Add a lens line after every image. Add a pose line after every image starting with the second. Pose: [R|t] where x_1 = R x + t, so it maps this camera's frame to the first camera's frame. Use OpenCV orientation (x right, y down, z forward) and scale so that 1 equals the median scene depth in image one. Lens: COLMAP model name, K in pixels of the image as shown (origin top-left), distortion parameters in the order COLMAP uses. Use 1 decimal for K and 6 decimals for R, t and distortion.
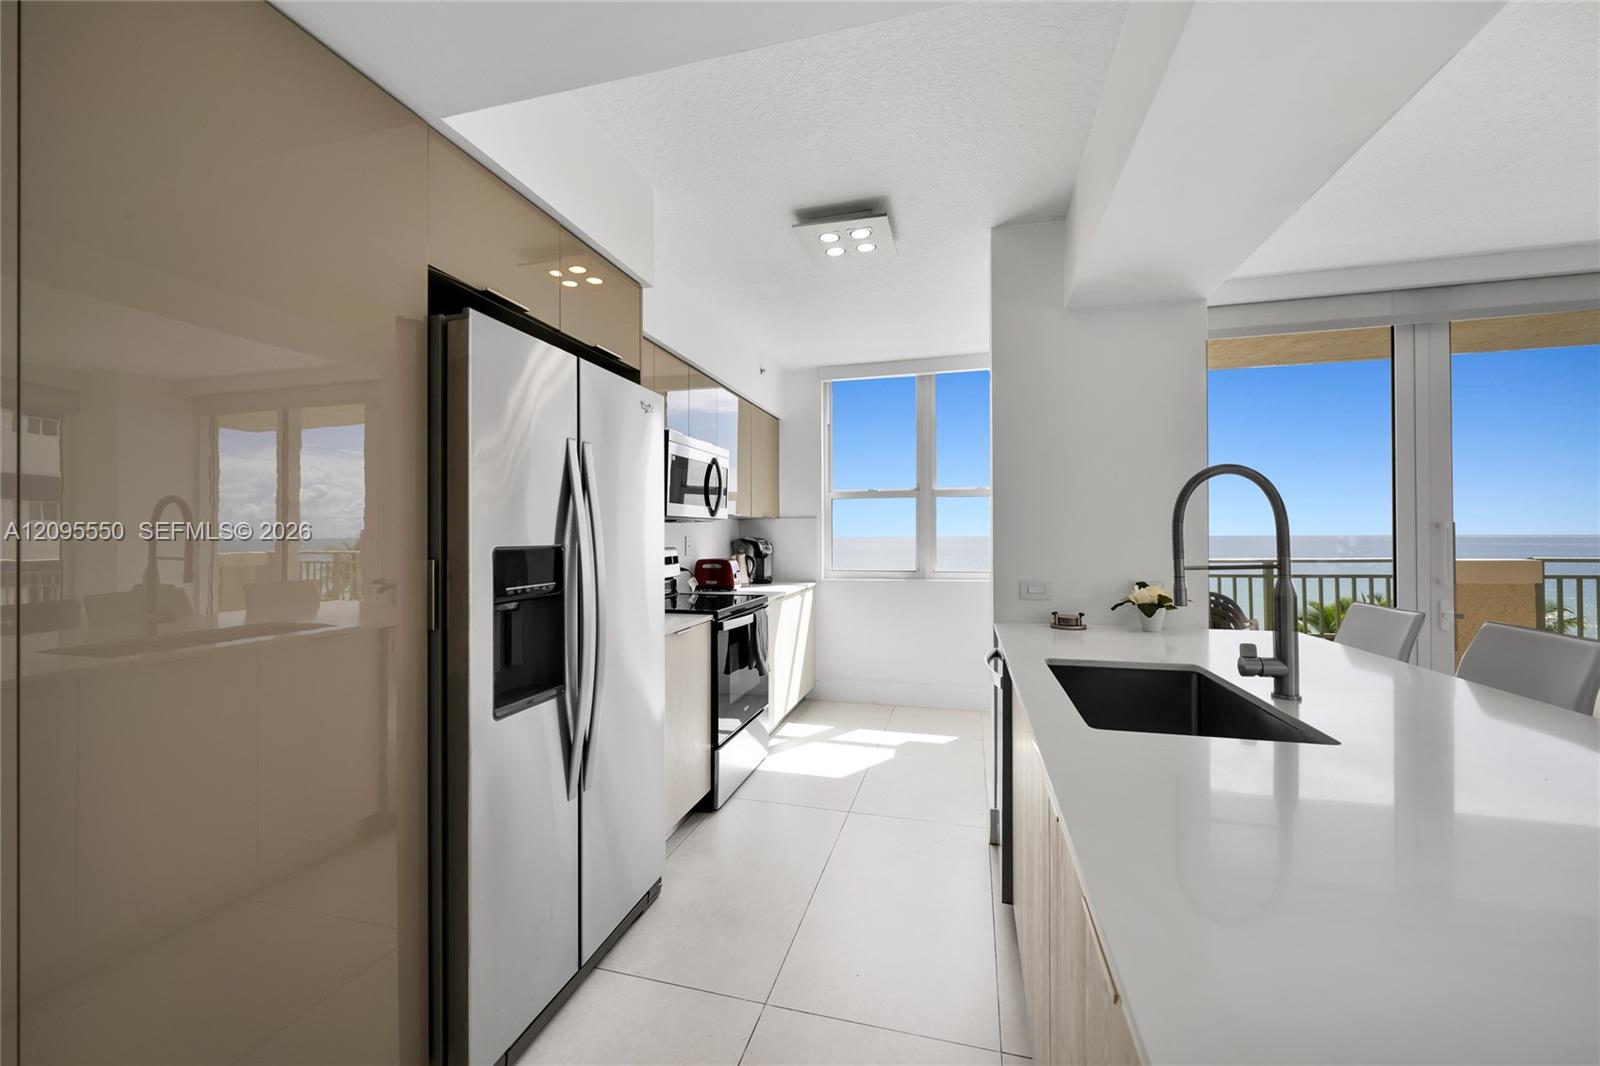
lens RADIAL K [[637.7, 0, 794.2], [0, 637.7, 530.8], [0, 0, 1]] dist [-0.000951, -0.000054]
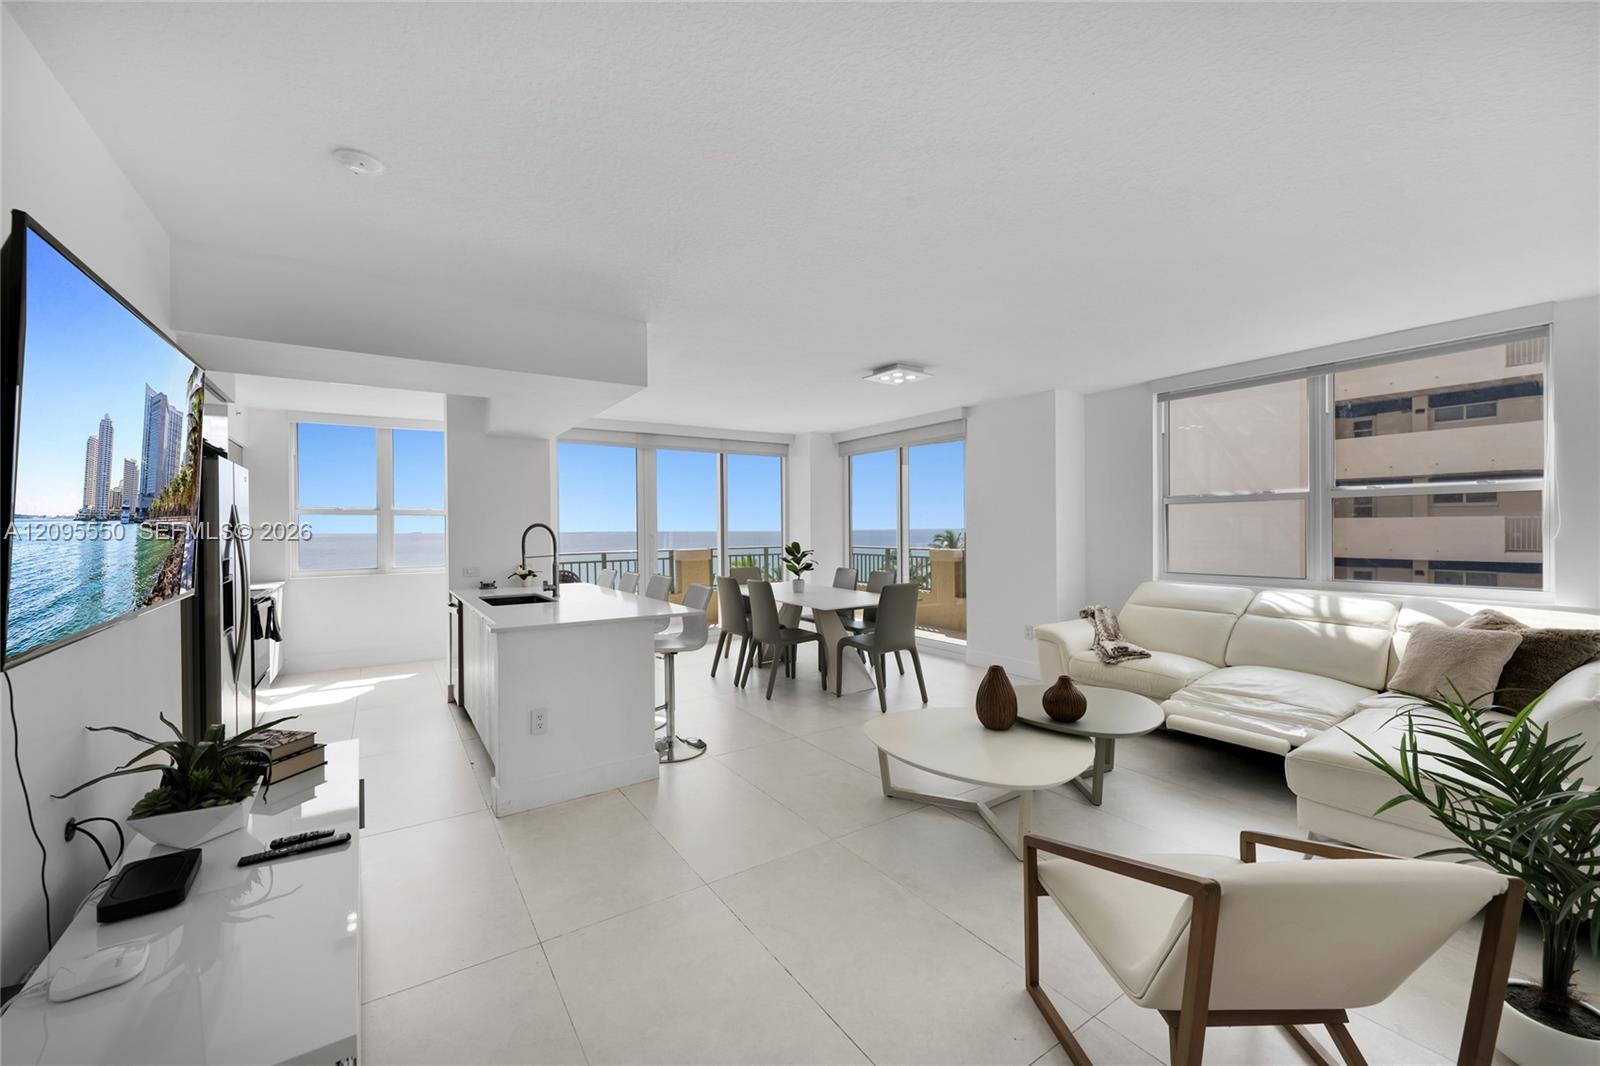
lens RADIAL K [[630.7, 0, 793.6], [0, 630.7, 531.9], [0, 0, 1]] dist [-0.001319, 0.000054]
pose [[0.658519, -0.006412, 0.752536, -0.371063], [0.001663, 0.999974, 0.007065, -0.038090], [-0.752562, -0.003401, 0.658513, -0.888452]]
